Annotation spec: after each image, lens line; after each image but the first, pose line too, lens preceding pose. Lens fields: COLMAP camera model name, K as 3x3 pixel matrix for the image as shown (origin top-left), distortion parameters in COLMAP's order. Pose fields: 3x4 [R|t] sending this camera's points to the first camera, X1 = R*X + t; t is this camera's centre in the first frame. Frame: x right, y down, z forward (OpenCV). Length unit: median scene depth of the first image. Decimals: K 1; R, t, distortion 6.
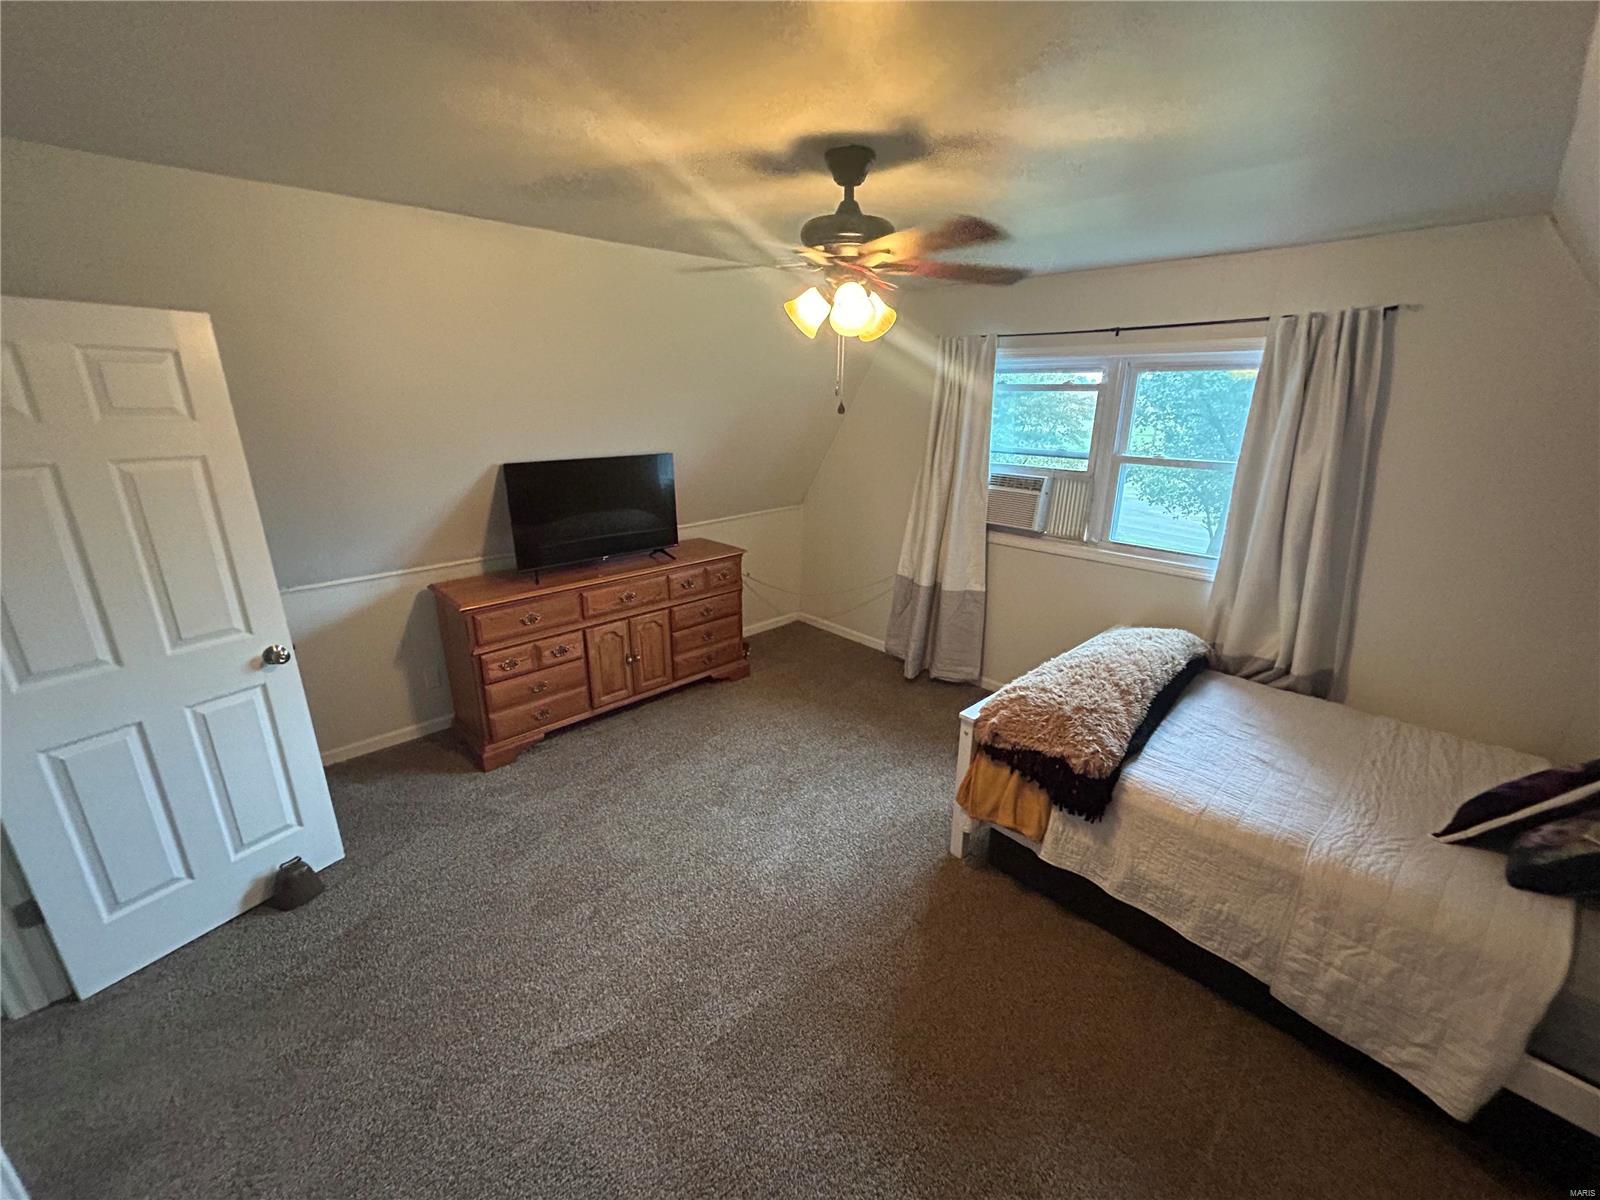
lens RADIAL K [[644.6, 0, 802.3], [0, 644.6, 597.8], [0, 0, 1]] dist [-0.000802, 0.000311]
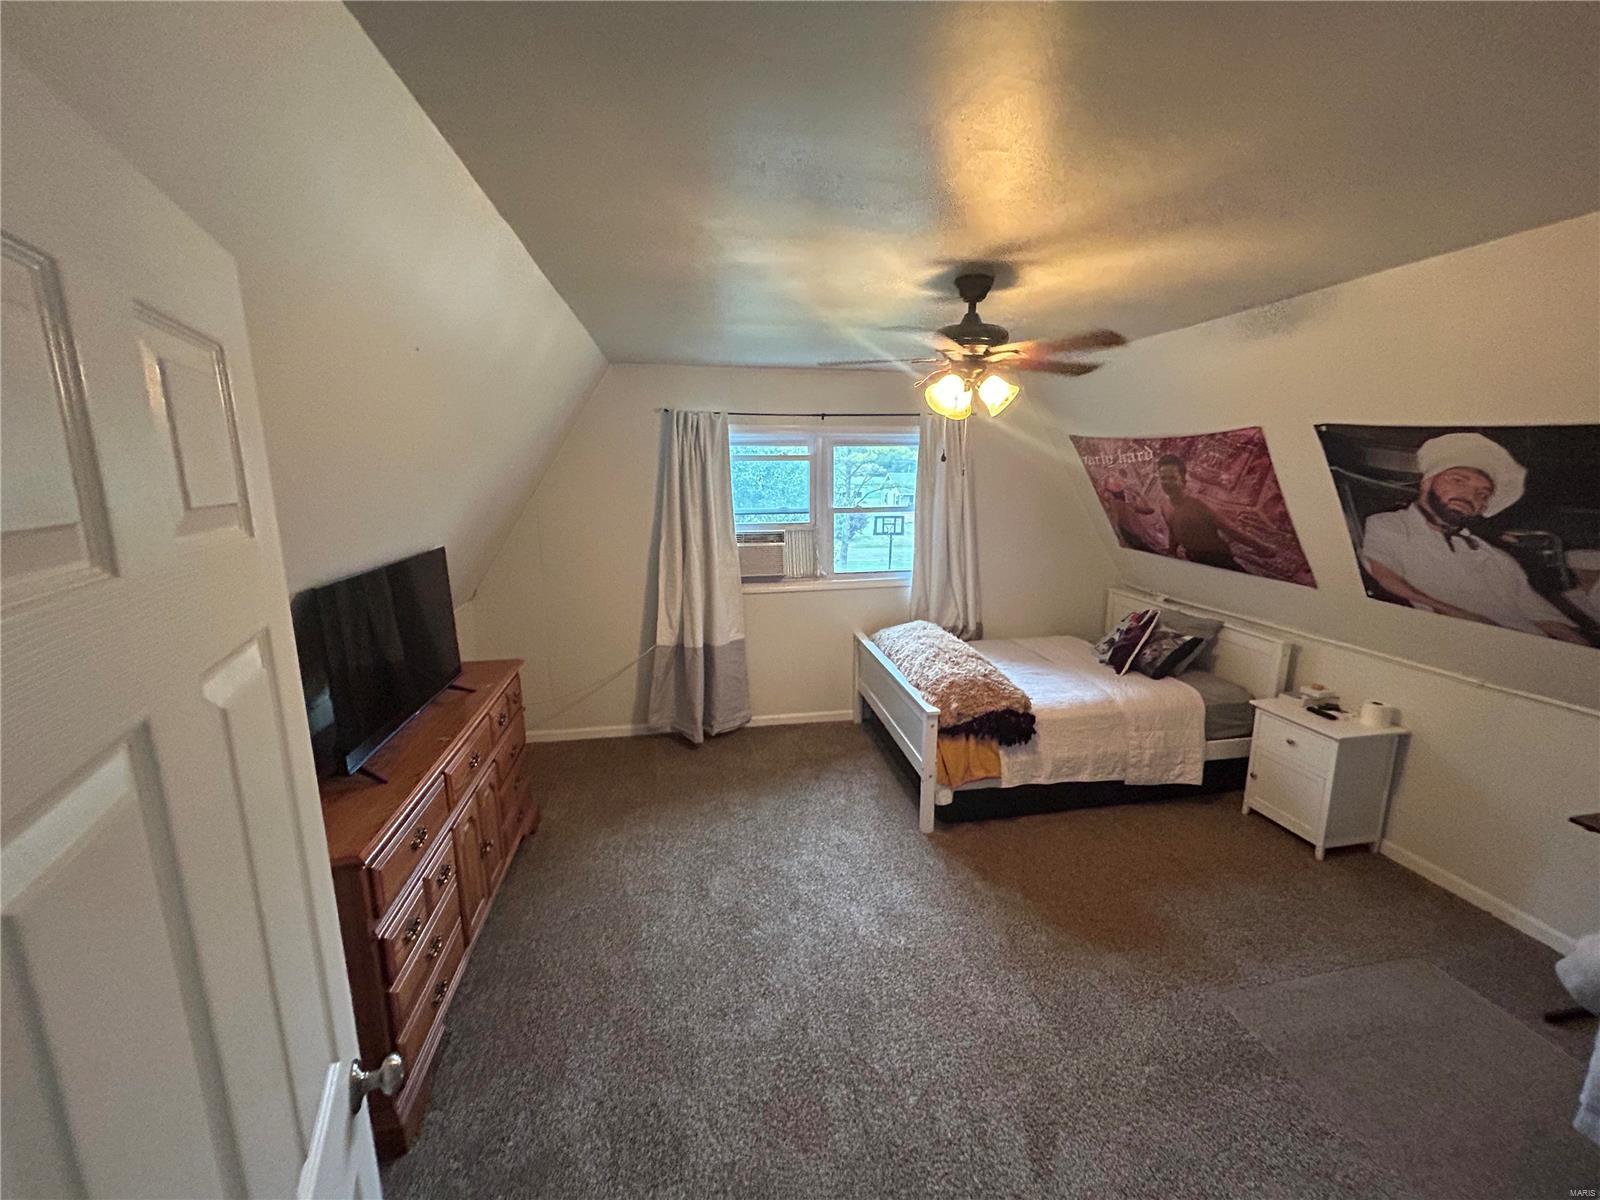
lens RADIAL K [[642.1, 0, 800.0], [0, 642.1, 600.0], [0, 0, 1]] dist [-0.001523, -0.000117]
pose [[0.547494, -0.177835, 0.817695, -0.638211], [0.261535, 0.964571, 0.034665, -0.100579], [-0.794889, 0.194877, 0.574607, 0.330692]]
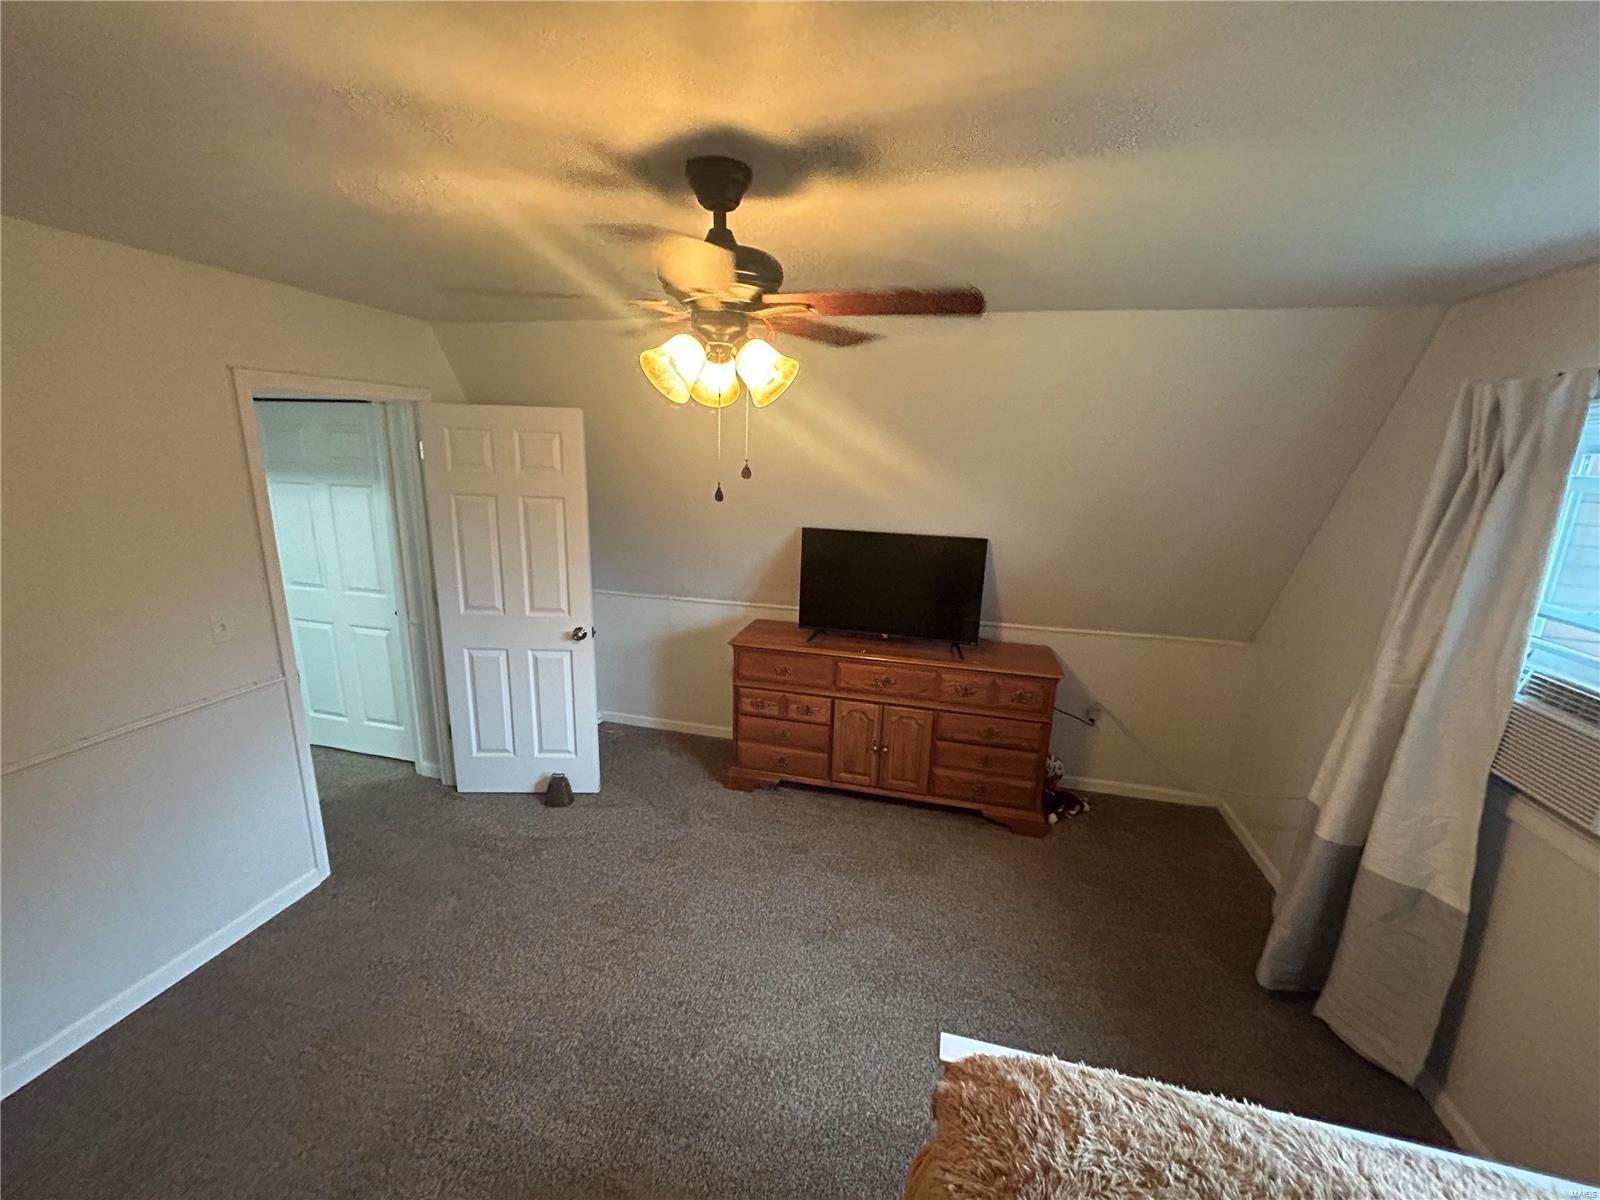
lens RADIAL K [[644.6, 0, 802.3], [0, 644.6, 597.8], [0, 0, 1]] dist [-0.000802, 0.000311]
pose [[0.536134, 0.197173, -0.820782, 0.422444], [-0.282421, 0.958201, 0.045707, -0.132301], [0.795487, 0.207300, 0.569410, 0.373677]]
